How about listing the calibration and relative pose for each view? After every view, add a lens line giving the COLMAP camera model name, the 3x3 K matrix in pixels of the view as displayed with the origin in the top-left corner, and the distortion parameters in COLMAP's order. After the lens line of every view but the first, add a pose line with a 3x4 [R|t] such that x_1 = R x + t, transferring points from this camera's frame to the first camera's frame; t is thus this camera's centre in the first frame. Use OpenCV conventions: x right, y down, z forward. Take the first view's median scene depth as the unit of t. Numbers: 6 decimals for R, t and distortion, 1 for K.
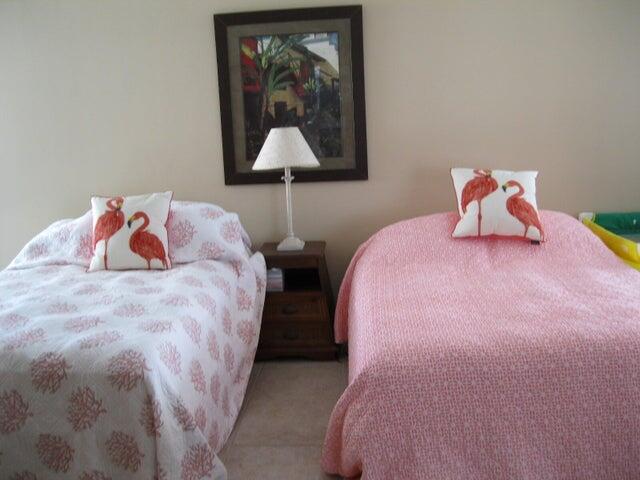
lens RADIAL K [[650.4, 0, 320.0], [0, 650.4, 240.0], [0, 0, 1]] dist [-0.136731, 0.102290]
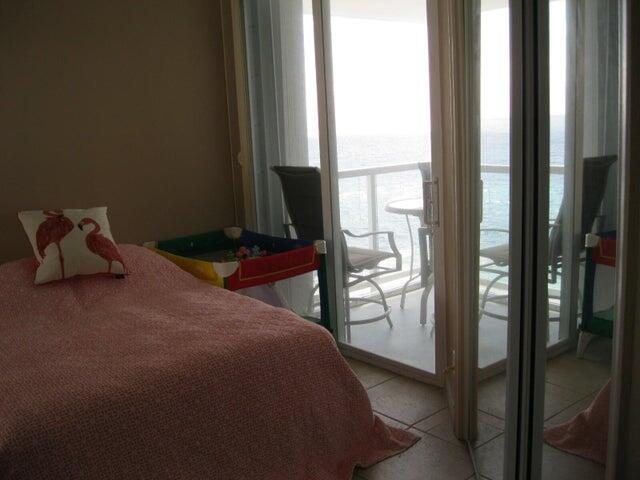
lens RADIAL K [[650.4, 0, 320.0], [0, 650.4, 240.0], [0, 0, 1]] dist [-0.136731, 0.102290]
pose [[0.729818, -0.117646, 0.673443, -0.103230], [0.155648, 0.987805, 0.003885, -0.007802], [-0.665687, 0.101984, 0.739229, 0.045406]]
